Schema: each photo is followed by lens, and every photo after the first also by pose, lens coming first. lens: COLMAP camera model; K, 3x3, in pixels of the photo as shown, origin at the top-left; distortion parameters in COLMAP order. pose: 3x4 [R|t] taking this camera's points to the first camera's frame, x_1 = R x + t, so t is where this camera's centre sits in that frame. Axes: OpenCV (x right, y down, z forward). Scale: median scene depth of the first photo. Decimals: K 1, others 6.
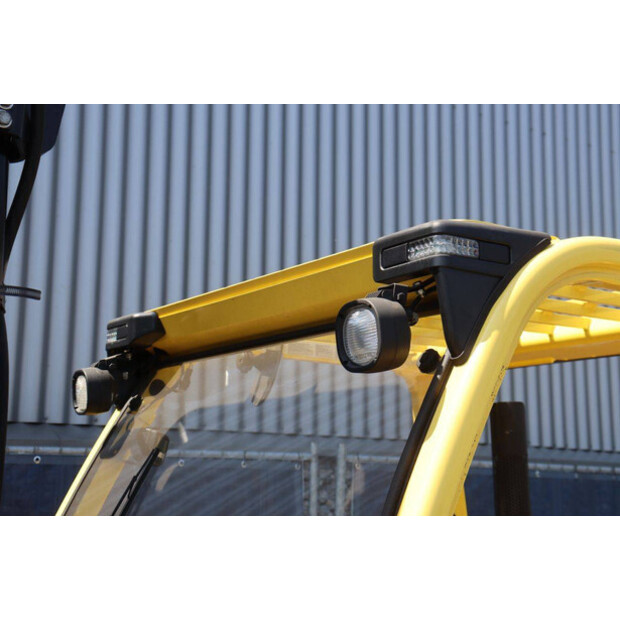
lens RADIAL K [[1007.9, 0, 310.1], [0, 1007.9, 310.4], [0, 0, 1]] dist [0.018186, 0.026939]
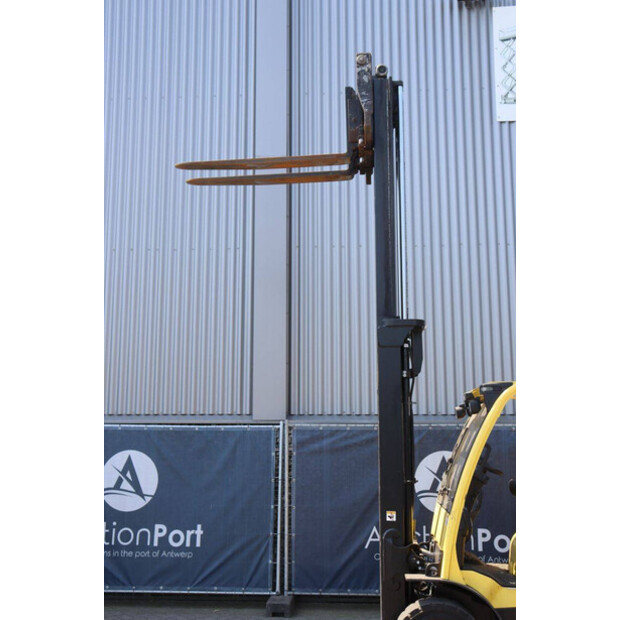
lens RADIAL K [[748.8, 0, 310.6], [0, 748.8, 311.5], [0, 0, 1]] dist [-0.027880, 0.204749]
pose [[0.770069, -0.122186, -0.626150, 1.189366], [0.122138, 0.991569, -0.043283, -0.251067], [0.626159, -0.043146, 0.778501, -1.587020]]
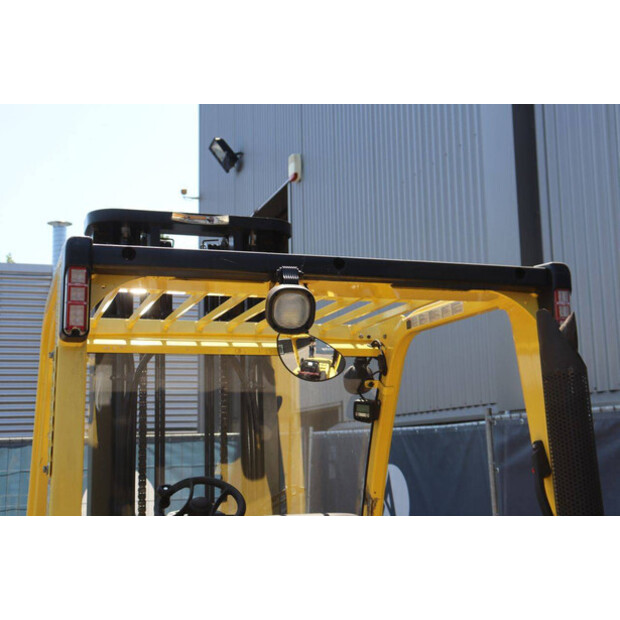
lens RADIAL K [[886.4, 0, 315.7], [0, 886.4, 308.2], [0, 0, 1]] dist [0.066646, 0.098444]
pose [[-0.261191, -0.166951, -0.950740, 1.190629], [0.190846, 0.956557, -0.220402, 0.272969], [0.946233, -0.239012, -0.217982, 1.262153]]
